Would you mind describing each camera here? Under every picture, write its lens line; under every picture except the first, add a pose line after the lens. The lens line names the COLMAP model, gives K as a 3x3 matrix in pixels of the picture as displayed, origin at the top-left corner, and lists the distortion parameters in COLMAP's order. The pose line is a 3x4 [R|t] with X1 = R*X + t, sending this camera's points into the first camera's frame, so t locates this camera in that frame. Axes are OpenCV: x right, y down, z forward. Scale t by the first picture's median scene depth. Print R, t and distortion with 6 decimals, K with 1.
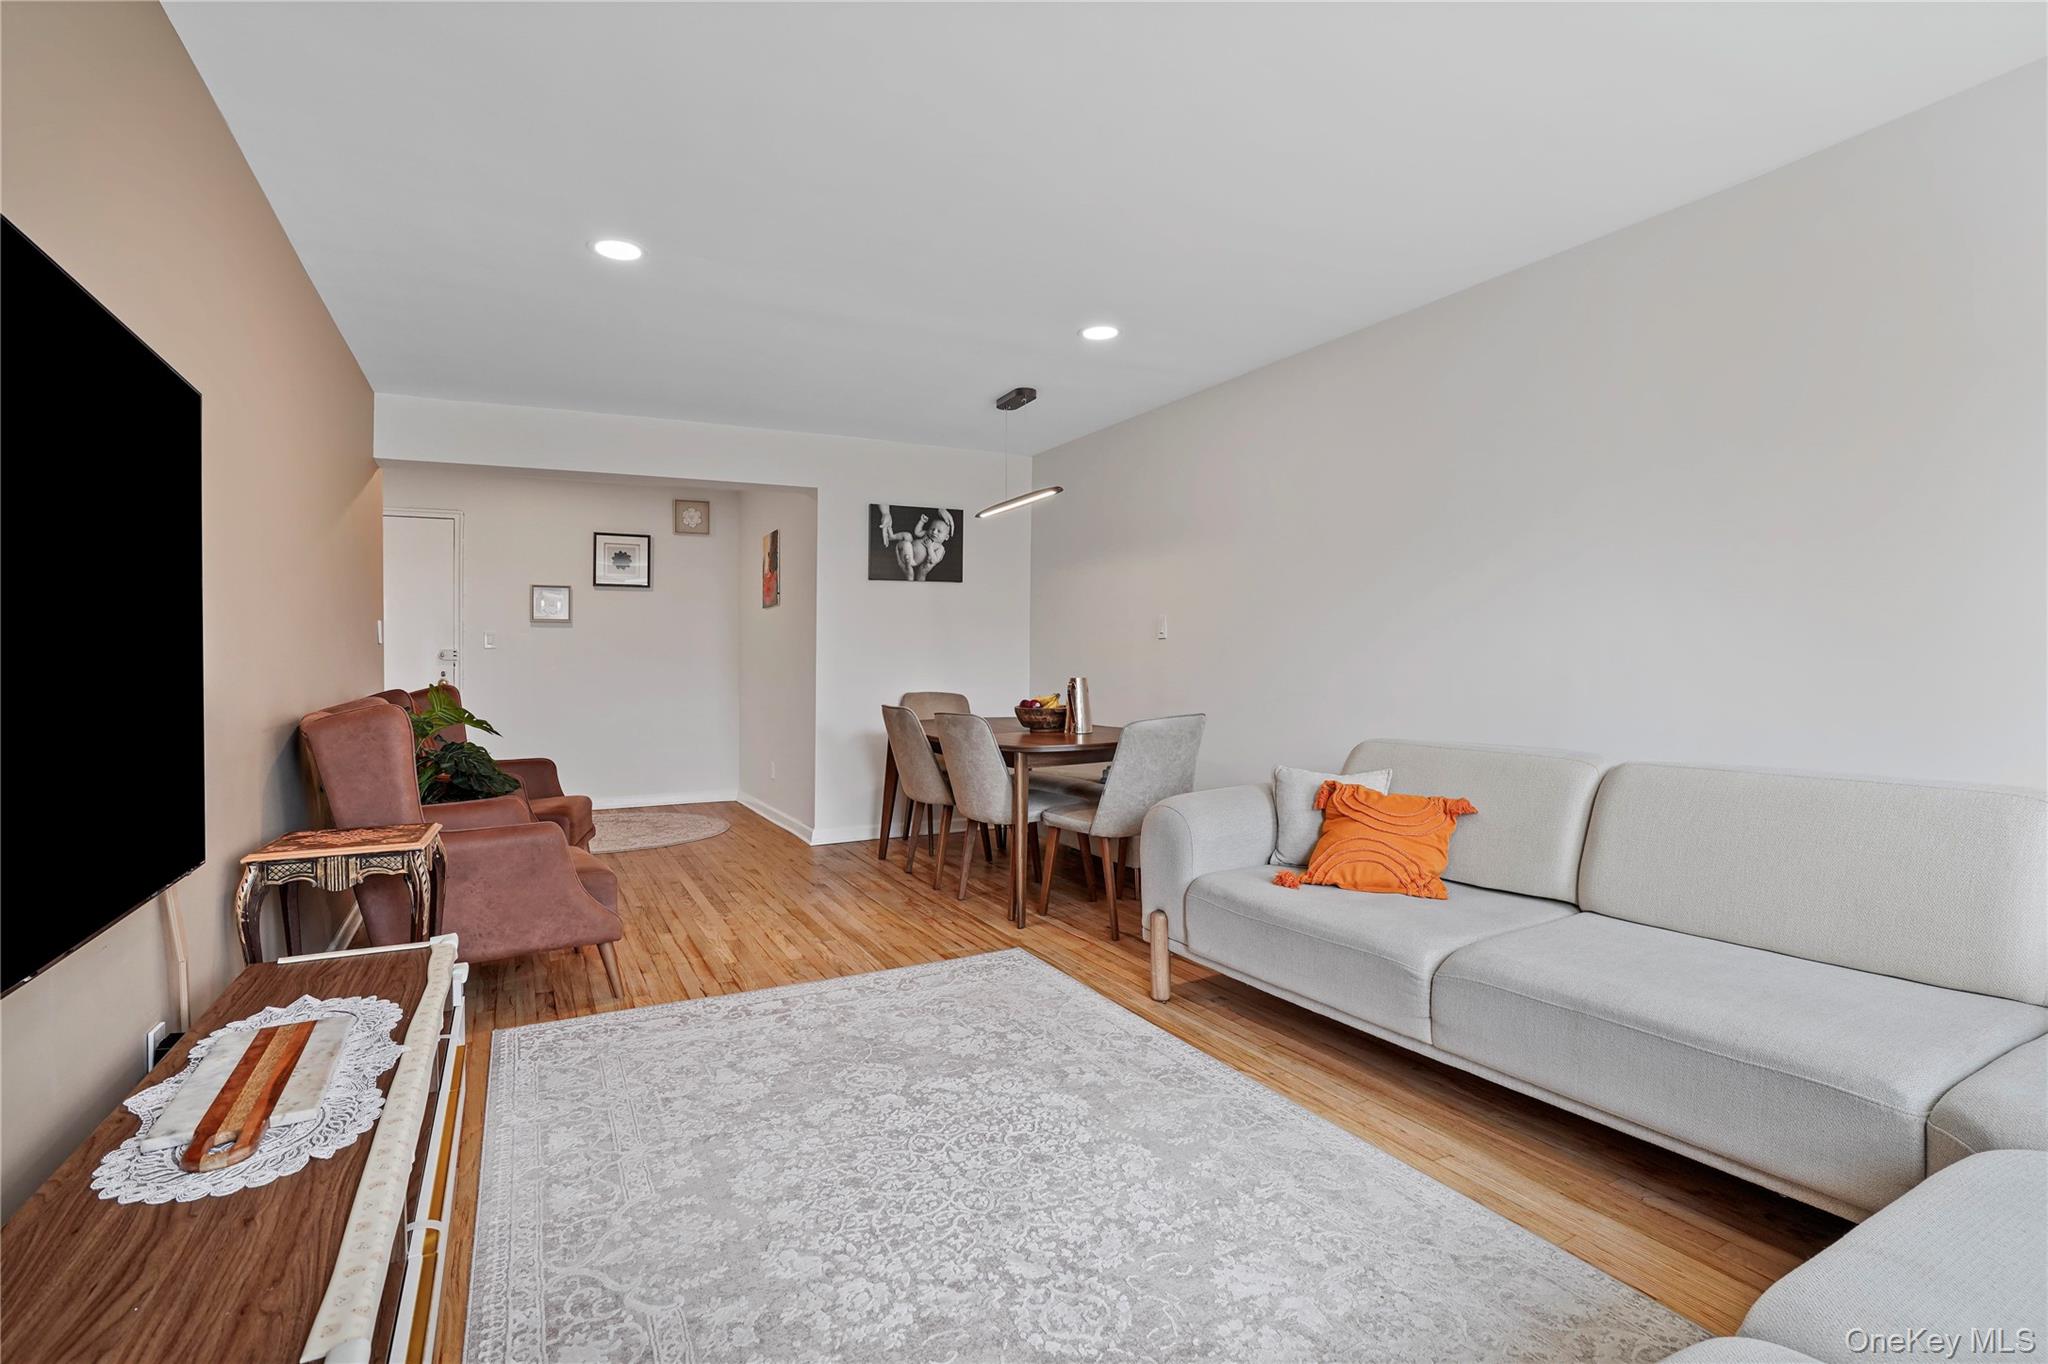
lens RADIAL K [[969.9, 0, 1058.3], [0, 969.9, 645.3], [0, 0, 1]] dist [-0.060165, 0.026907]
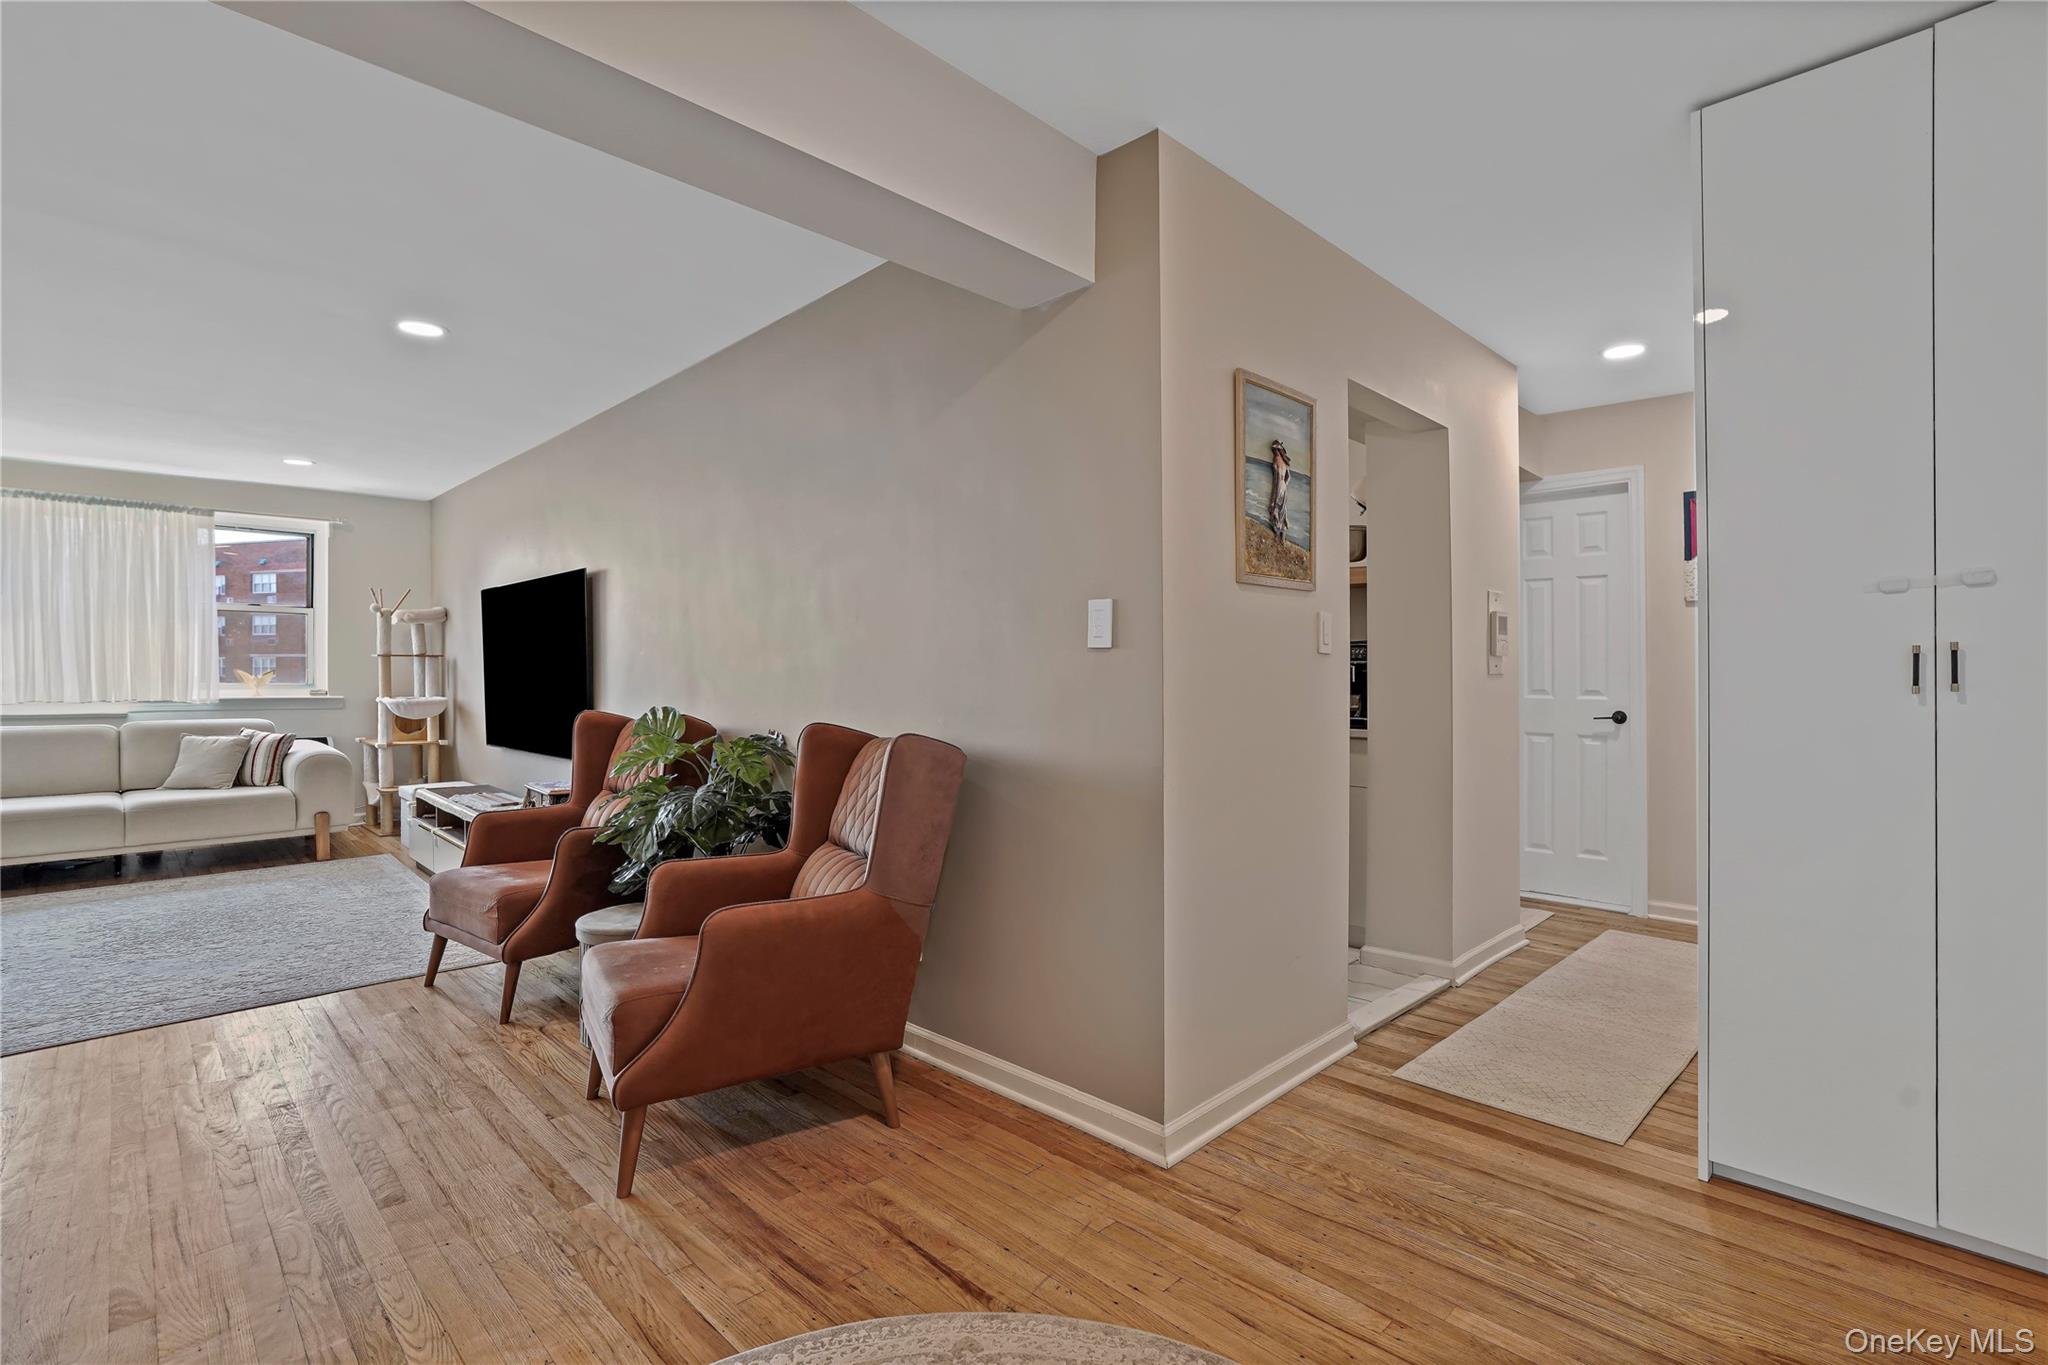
lens RADIAL K [[931.3, 0, 1050.1], [0, 931.3, 685.8], [0, 0, 1]] dist [-0.057345, 0.023889]
pose [[-0.960120, 0.007795, -0.279478, -0.561105], [0.007074, 0.999969, 0.003588, 0.015193], [0.279497, 0.001468, -0.960145, 1.443385]]
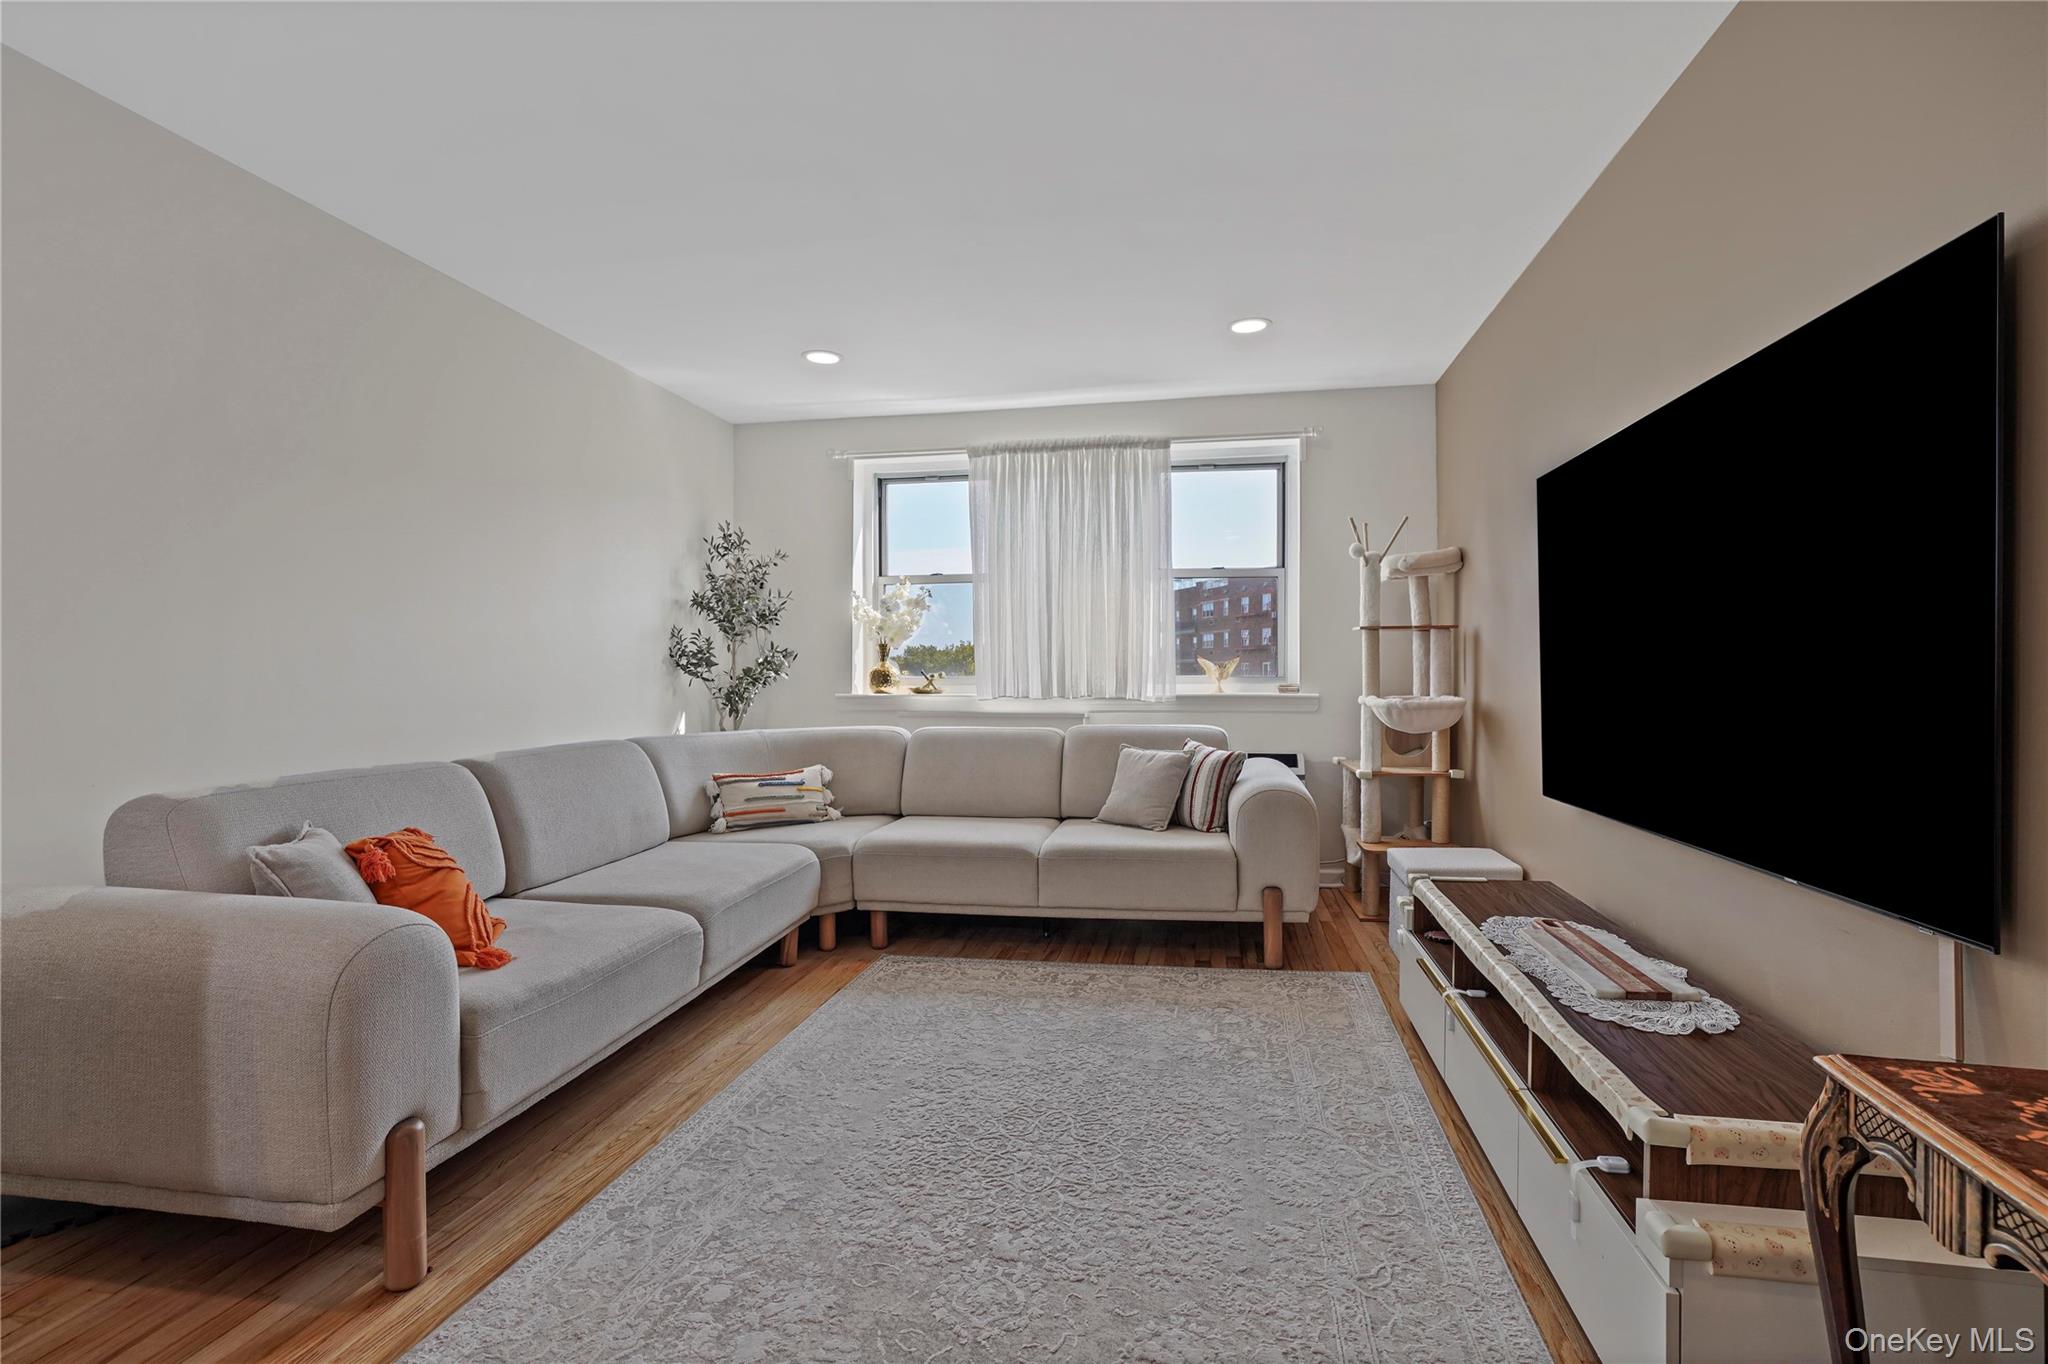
lens RADIAL K [[963.5, 0, 1040.6], [0, 963.5, 692.2], [0, 0, 1]] dist [-0.061304, 0.030233]
pose [[-0.766682, 0.000644, 0.642026, -0.331737], [0.003126, 0.999991, 0.002731, 0.022682], [-0.642019, 0.004101, -0.766678, 0.769397]]
